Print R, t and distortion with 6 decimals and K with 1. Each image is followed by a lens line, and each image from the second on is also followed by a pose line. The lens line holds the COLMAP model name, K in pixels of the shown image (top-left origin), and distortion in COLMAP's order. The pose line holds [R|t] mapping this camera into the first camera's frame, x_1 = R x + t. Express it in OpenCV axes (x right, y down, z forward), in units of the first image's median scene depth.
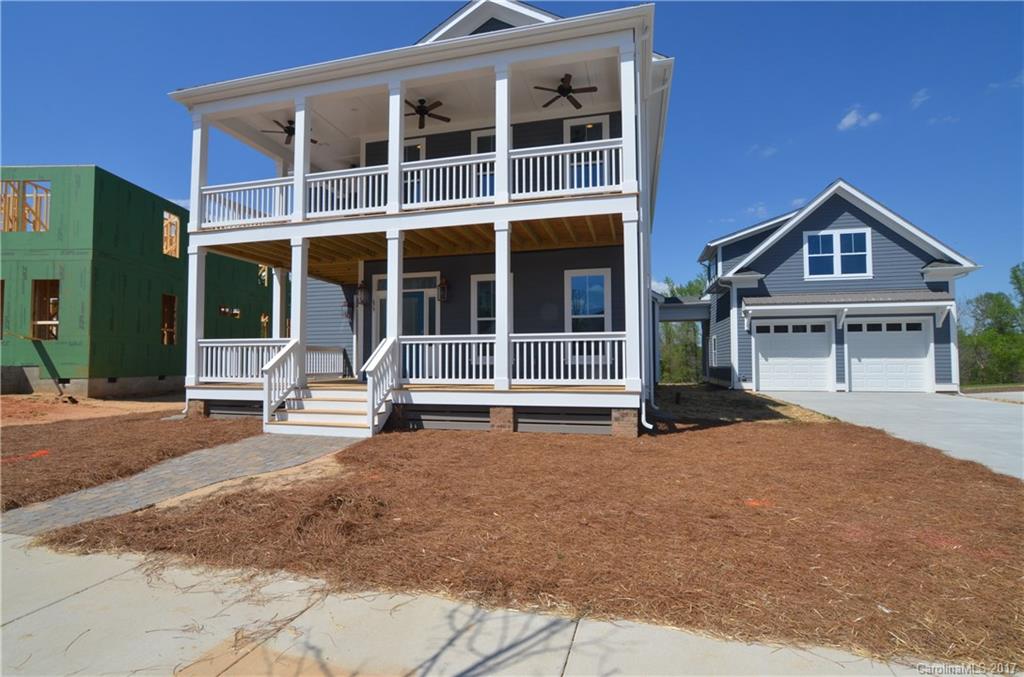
lens RADIAL K [[494.3, 0, 504.4], [0, 494.3, 342.1], [0, 0, 1]] dist [-0.032578, 0.012311]
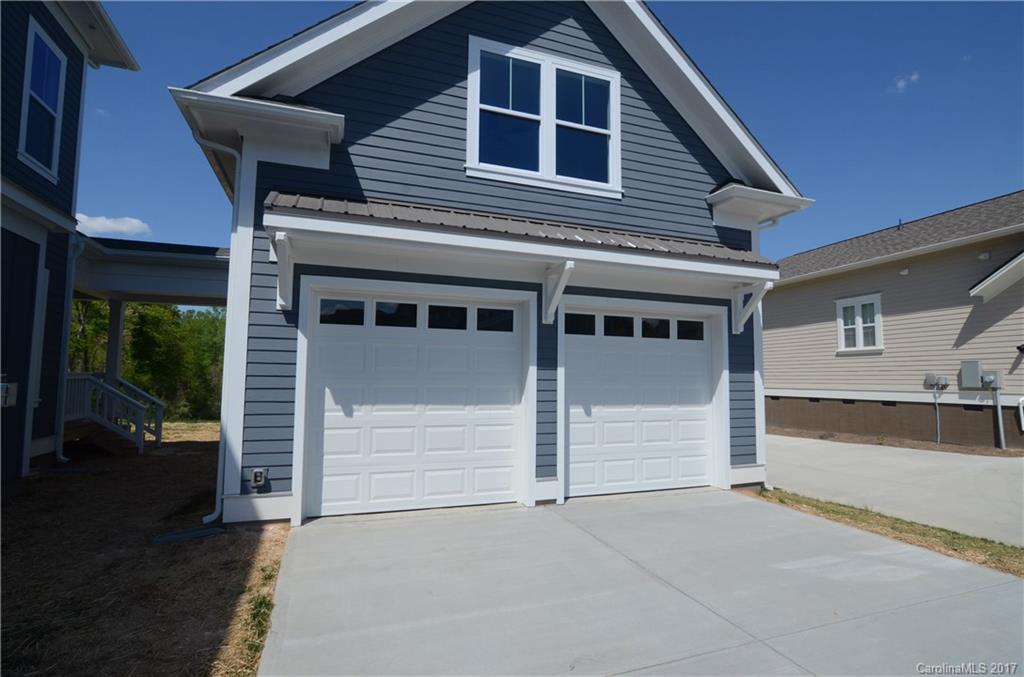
lens RADIAL K [[494.3, 0, 504.4], [0, 494.3, 342.1], [0, 0, 1]] dist [-0.032578, 0.012311]
pose [[0.825608, 0.054292, 0.561625, 0.458393], [-0.032984, 0.998302, -0.048018, 0.004433], [-0.563279, 0.021119, 0.825997, 0.719183]]
